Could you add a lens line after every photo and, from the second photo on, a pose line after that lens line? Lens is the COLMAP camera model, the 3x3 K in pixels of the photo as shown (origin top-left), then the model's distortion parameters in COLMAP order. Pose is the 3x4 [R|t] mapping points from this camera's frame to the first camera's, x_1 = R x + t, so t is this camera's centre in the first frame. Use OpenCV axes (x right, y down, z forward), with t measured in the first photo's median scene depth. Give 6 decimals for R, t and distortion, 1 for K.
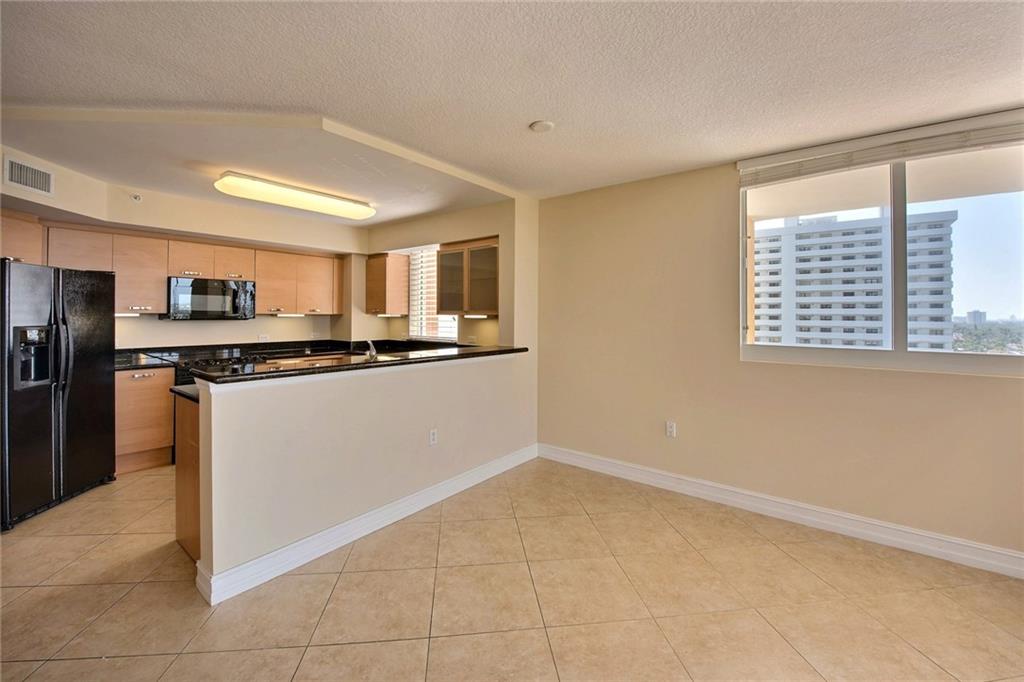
lens RADIAL K [[417.8, 0, 509.3], [0, 417.8, 315.4], [0, 0, 1]] dist [-0.019589, -0.000137]
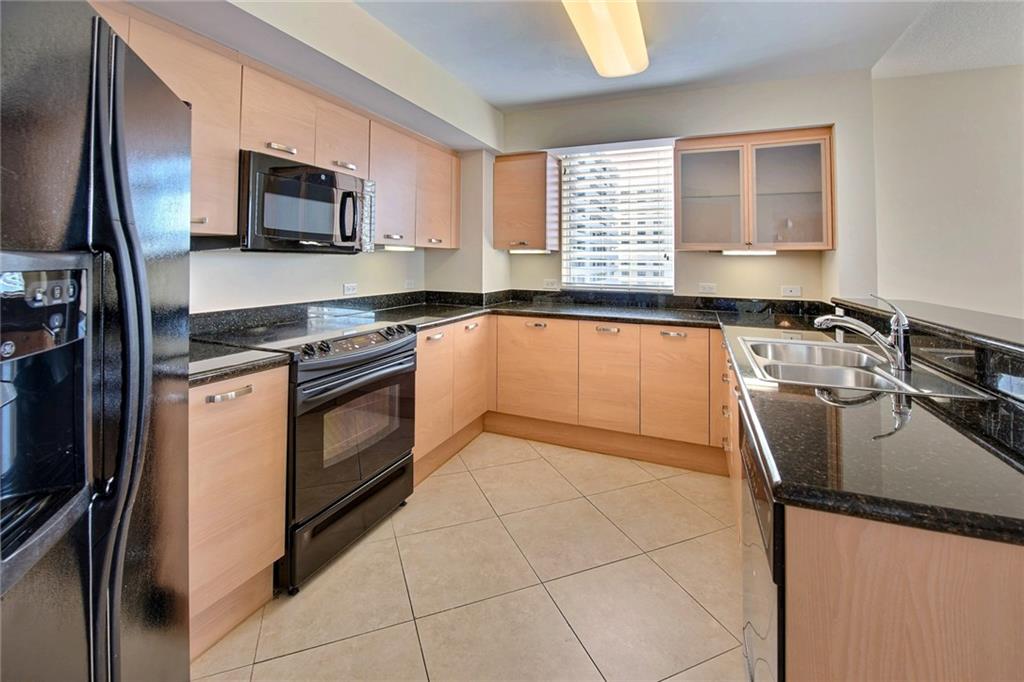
lens RADIAL K [[444.5, 0, 511.7], [0, 444.5, 247.8], [0, 0, 1]] dist [-0.000757, -0.000160]
pose [[0.961276, 0.013941, 0.275234, -0.645486], [-0.006036, 0.999545, -0.029548, 0.019066], [-0.275521, 0.026743, 0.960923, 0.457349]]
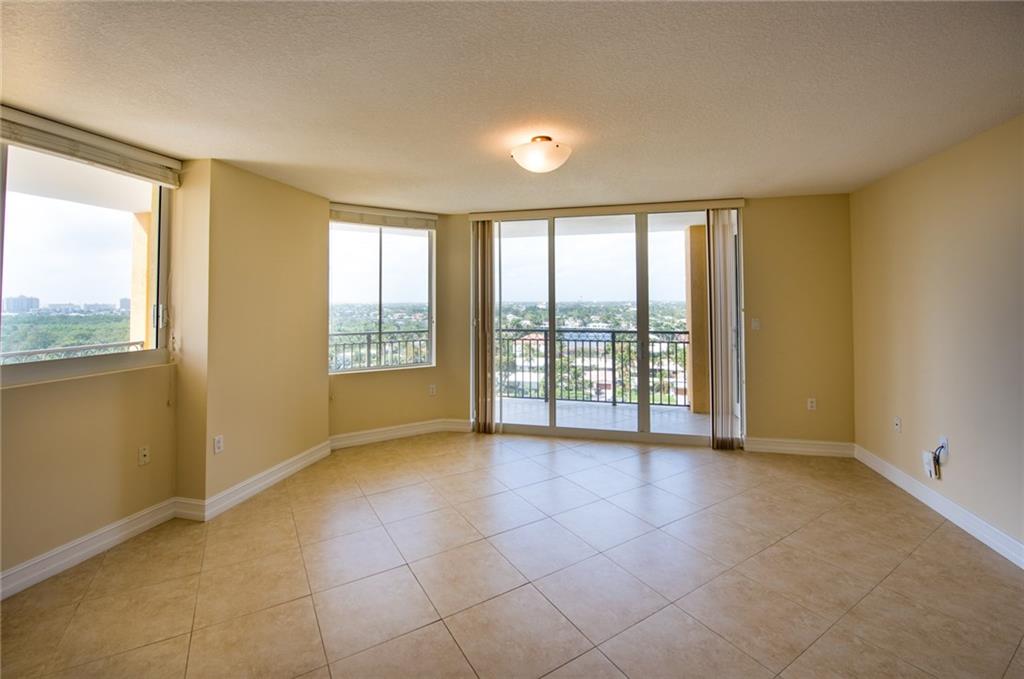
lens RADIAL K [[430.5, 0, 509.1], [0, 430.5, 289.3], [0, 0, 1]] dist [-0.015686, -0.000149]
pose [[-0.421161, 0.019871, 0.906768, -0.157663], [0.004810, 0.999795, -0.019676, -0.028204], [-0.906973, -0.003925, -0.421170, 0.242559]]
